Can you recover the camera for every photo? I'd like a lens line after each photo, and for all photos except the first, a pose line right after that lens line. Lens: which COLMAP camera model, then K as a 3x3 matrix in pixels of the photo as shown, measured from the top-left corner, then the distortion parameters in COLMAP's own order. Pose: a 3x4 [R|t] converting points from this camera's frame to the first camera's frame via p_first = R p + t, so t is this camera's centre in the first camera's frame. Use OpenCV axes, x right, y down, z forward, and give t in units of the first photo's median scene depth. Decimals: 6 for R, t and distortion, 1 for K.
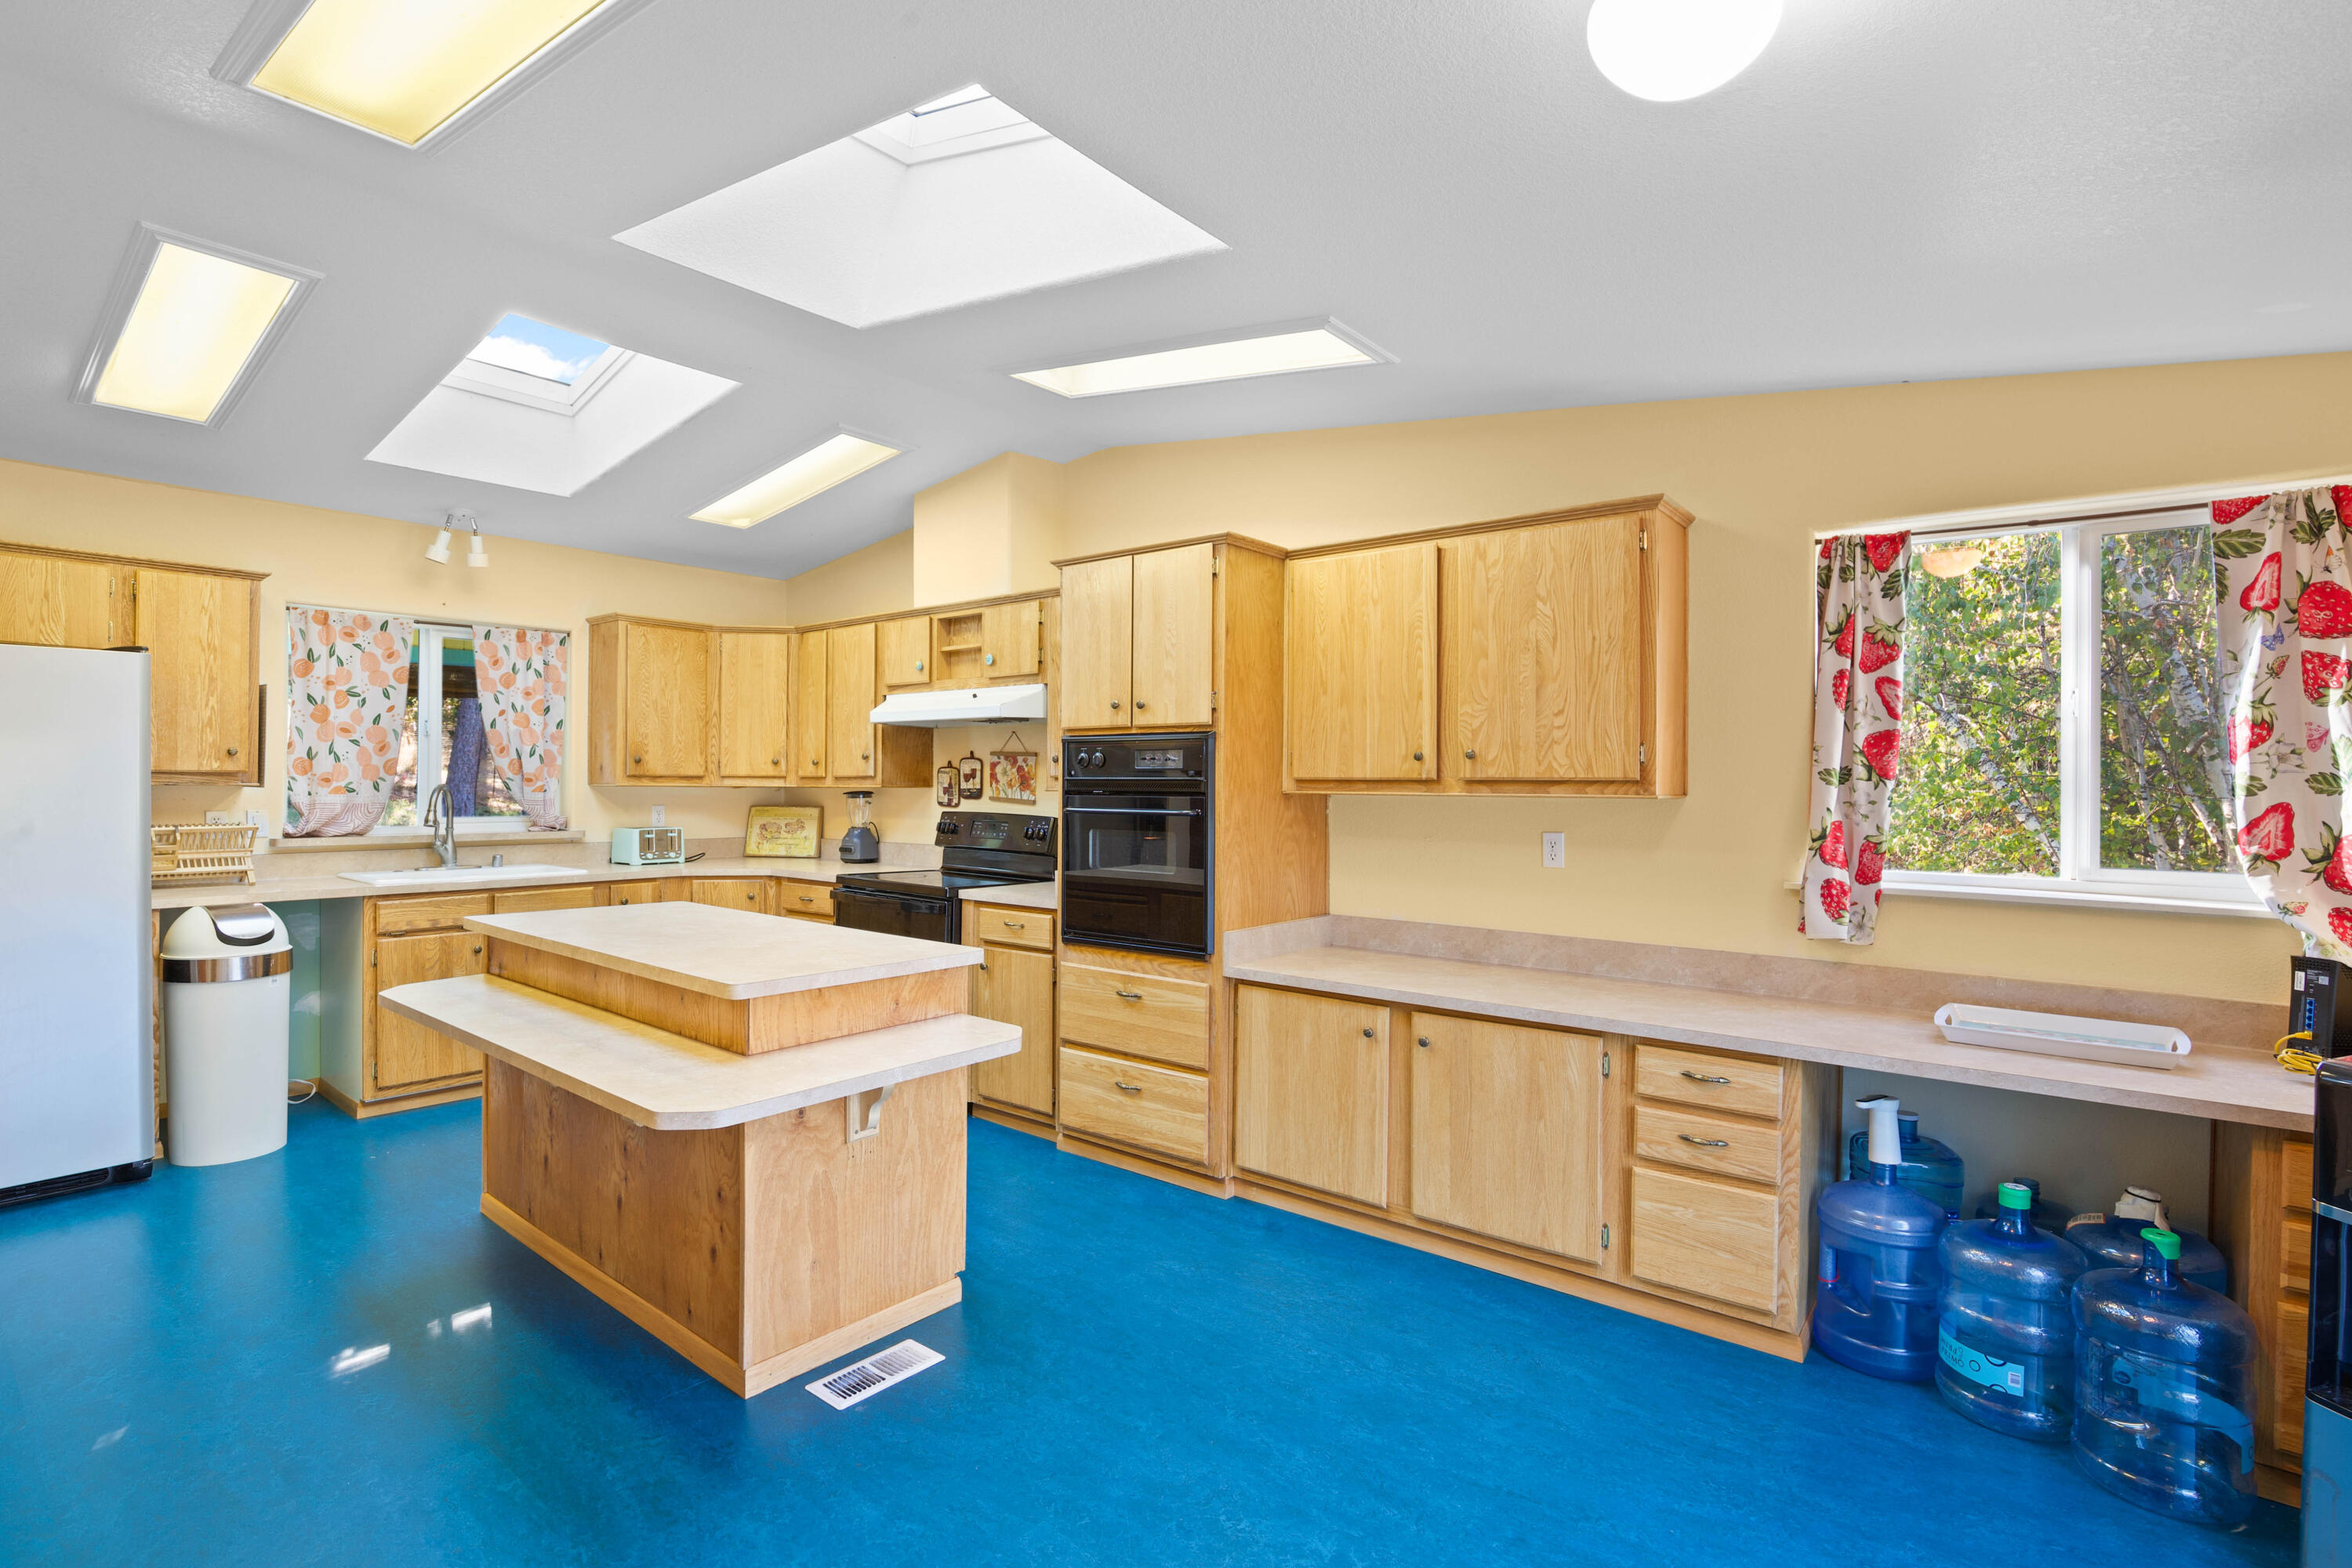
lens RADIAL K [[1095.1, 0, 1151.2], [0, 1095.1, 777.7], [0, 0, 1]] dist [-0.029632, 0.005844]
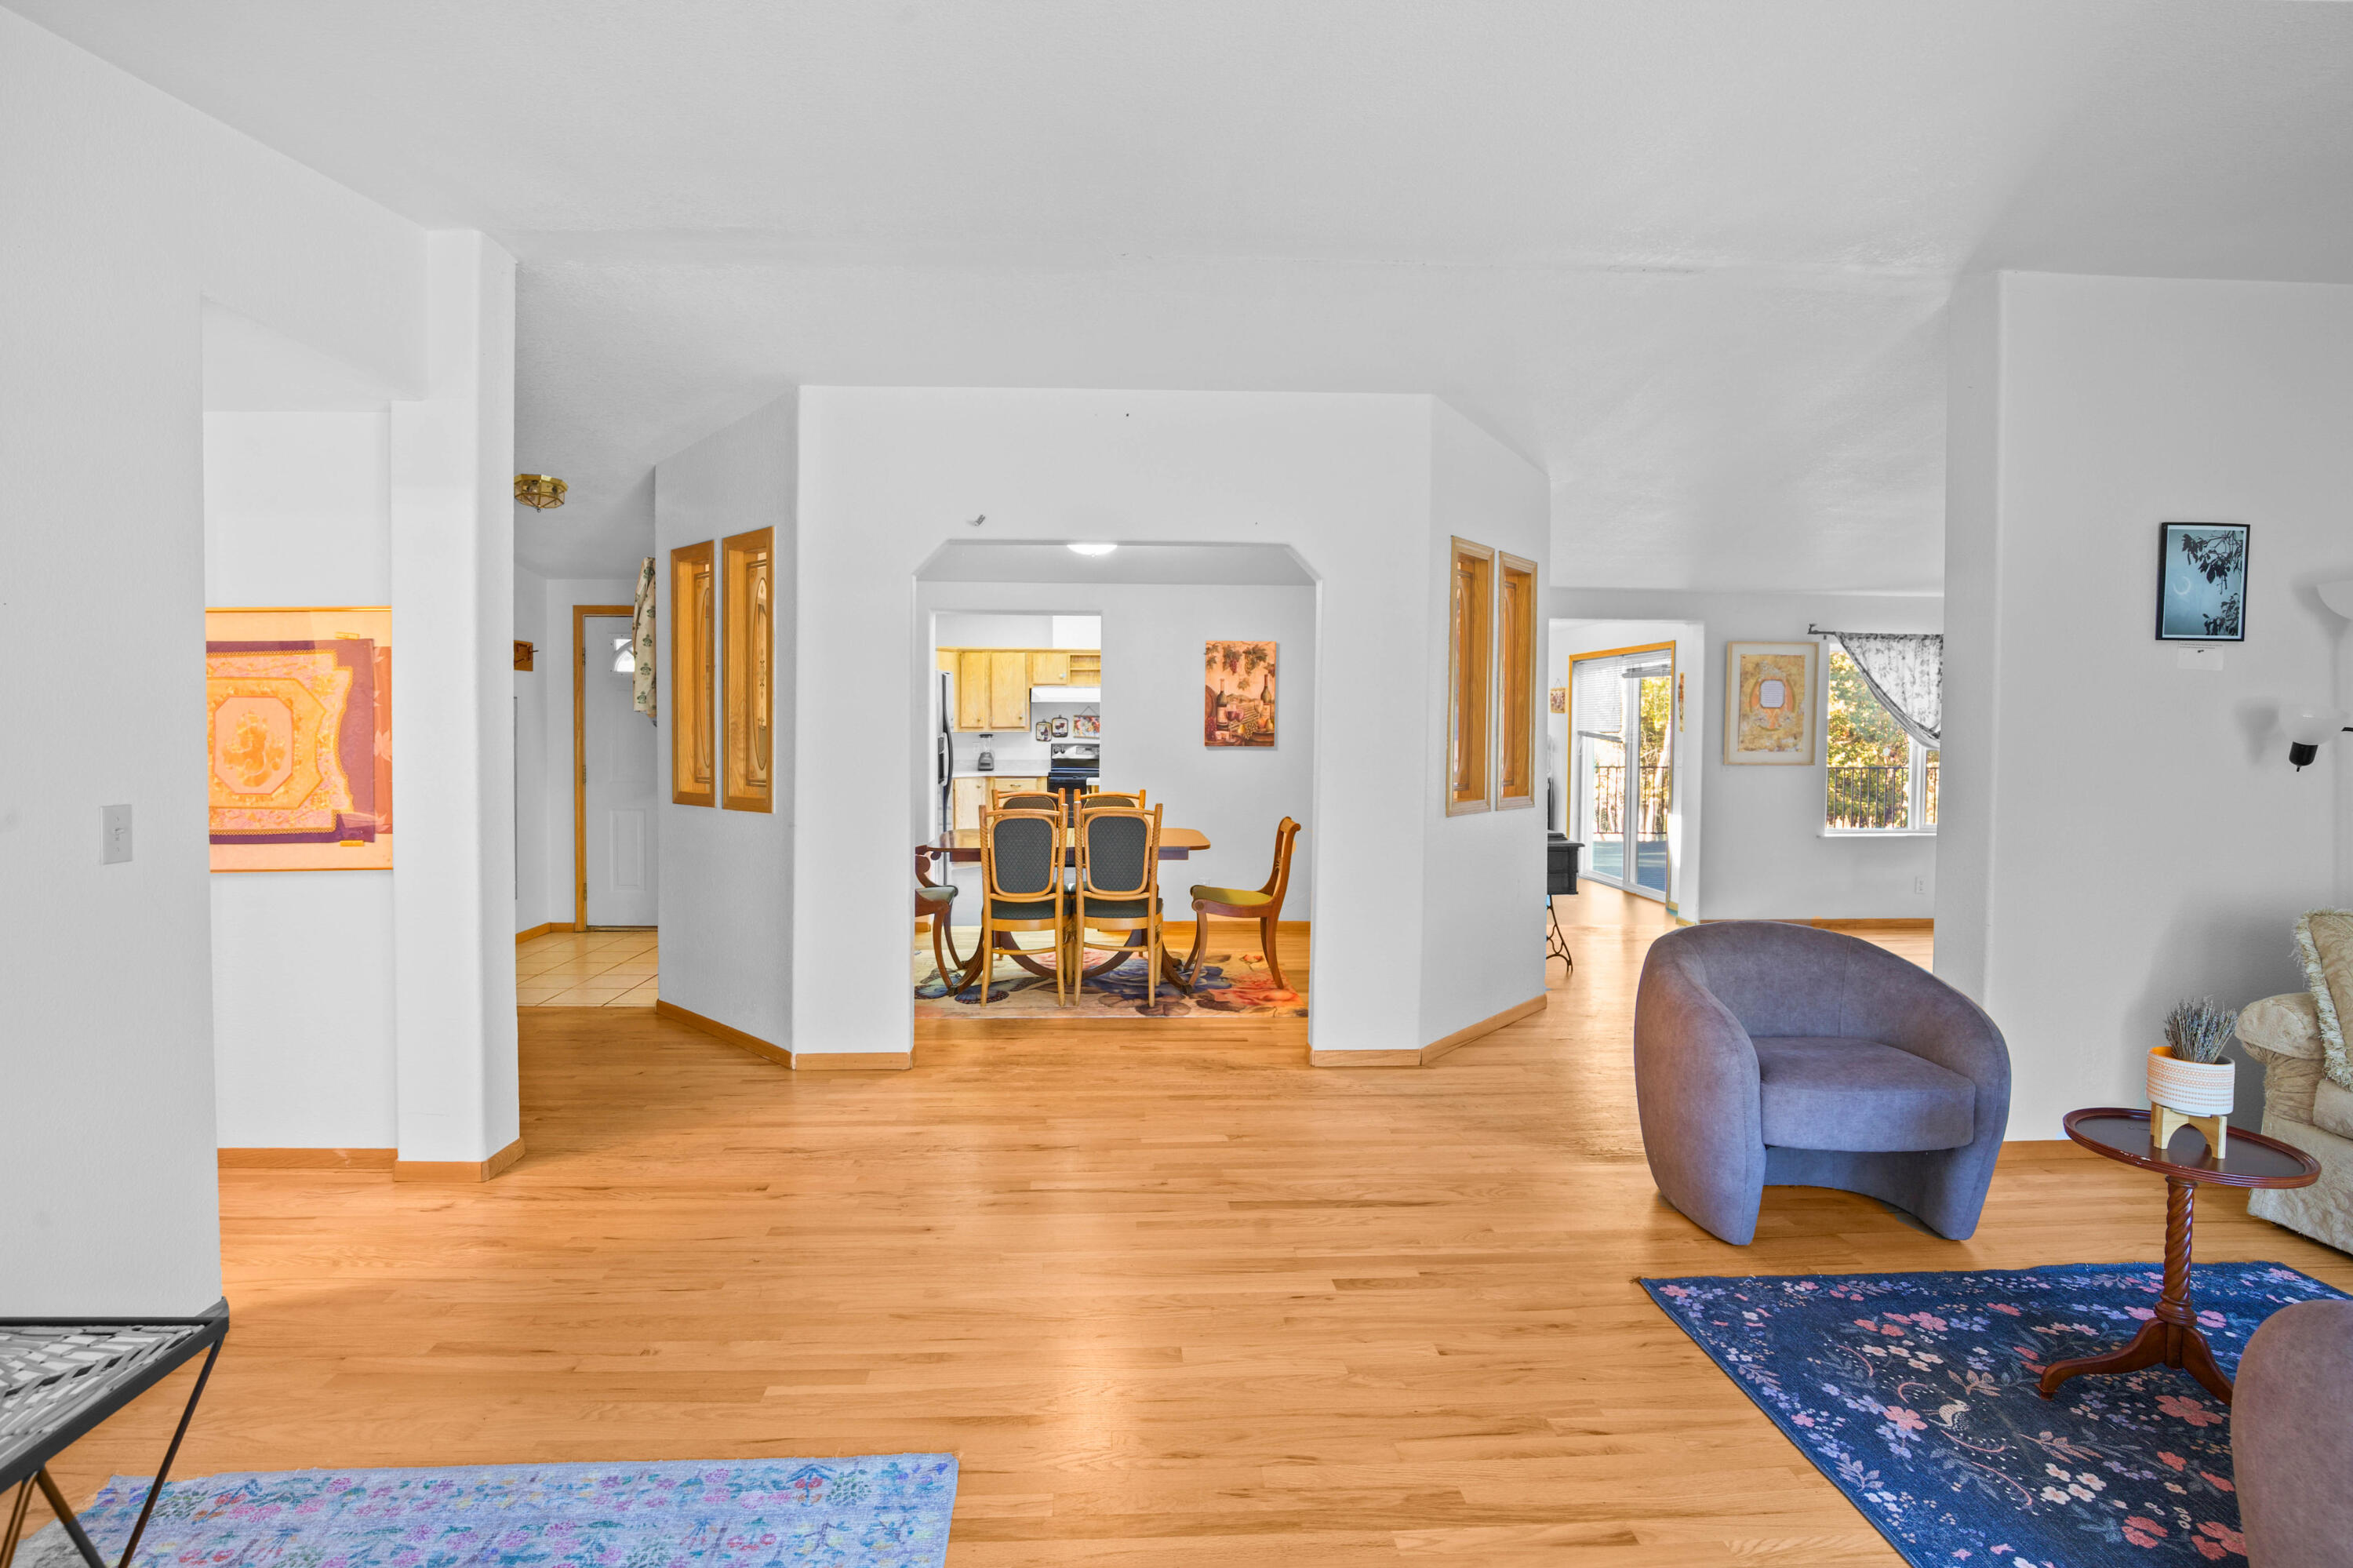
lens RADIAL K [[1095.6, 0, 1178.7], [0, 1095.6, 763.2], [0, 0, 1]] dist [-0.029632, 0.005844]
pose [[0.723708, -0.025587, 0.689631, -2.068259], [-0.001668, 0.999245, 0.038825, -0.018796], [-0.690104, -0.029248, 0.723119, -0.992557]]
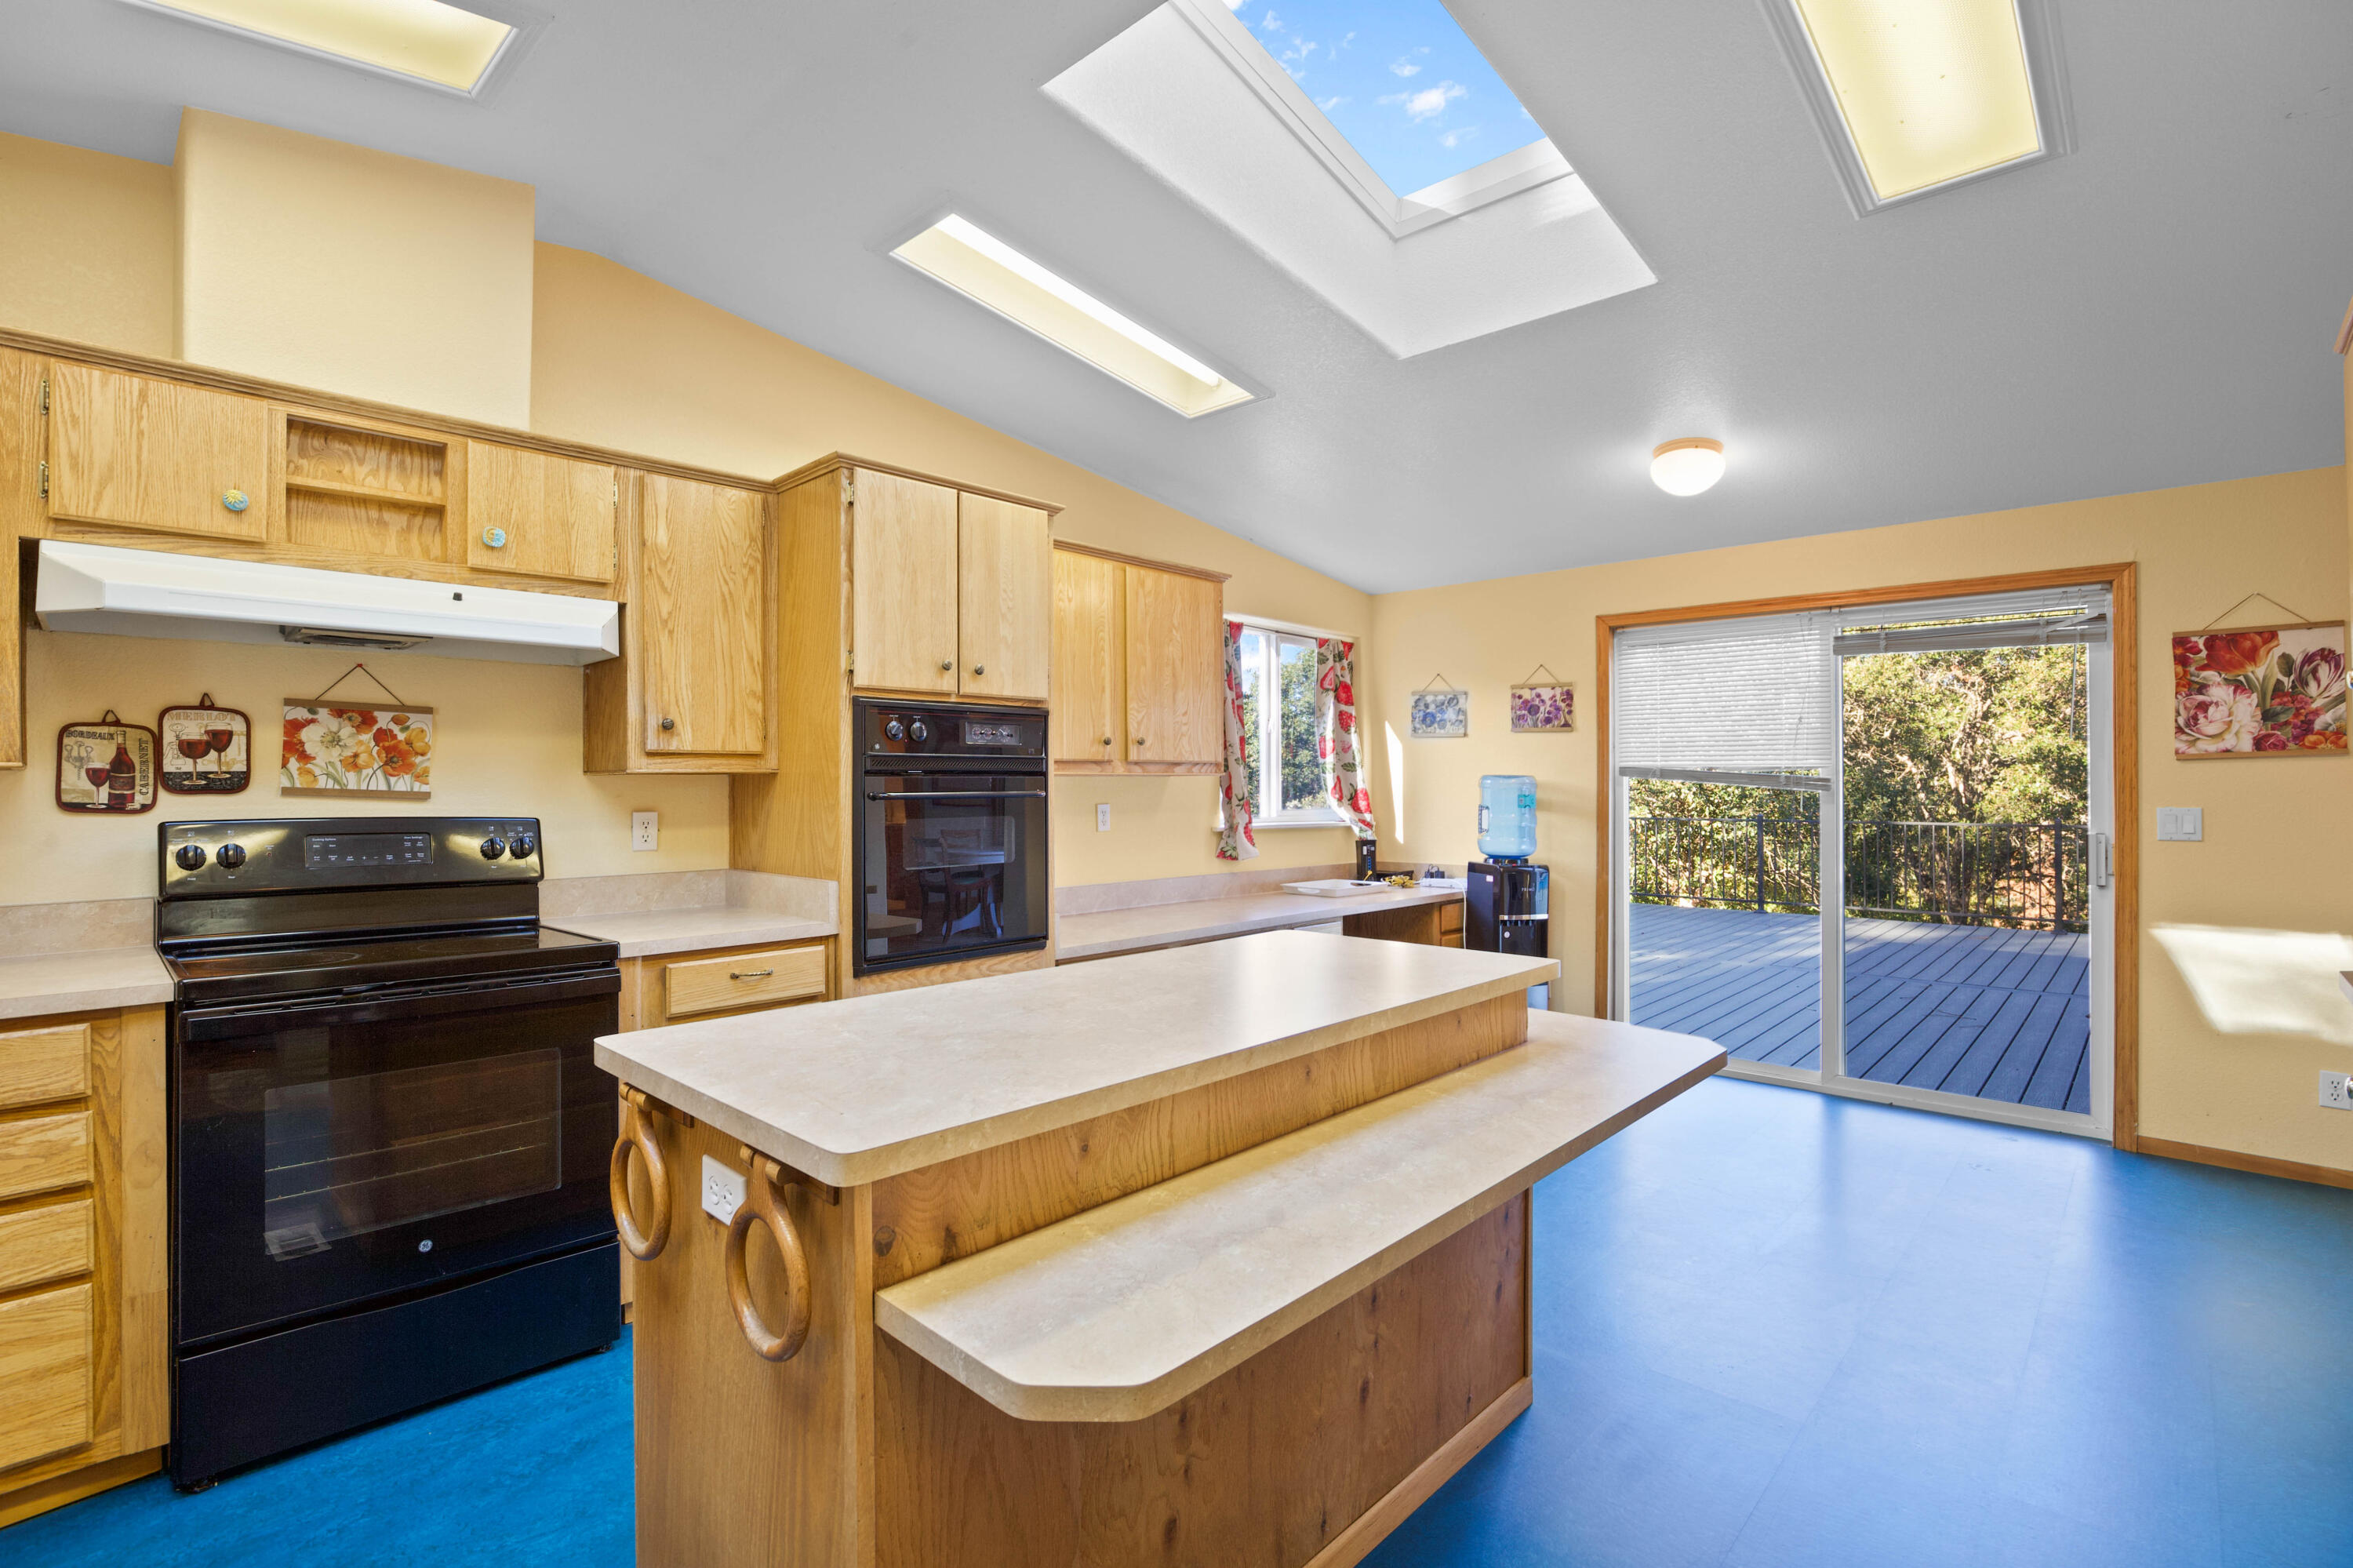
lens RADIAL K [[1095.6, 0, 1173.1], [0, 1095.6, 785.5], [0, 0, 1]] dist [-0.029632, 0.005844]
pose [[0.066908, -0.006251, 0.997740, -0.845617], [0.001136, 0.999980, 0.006188, 0.019127], [-0.997758, 0.000719, 0.066914, 0.772473]]
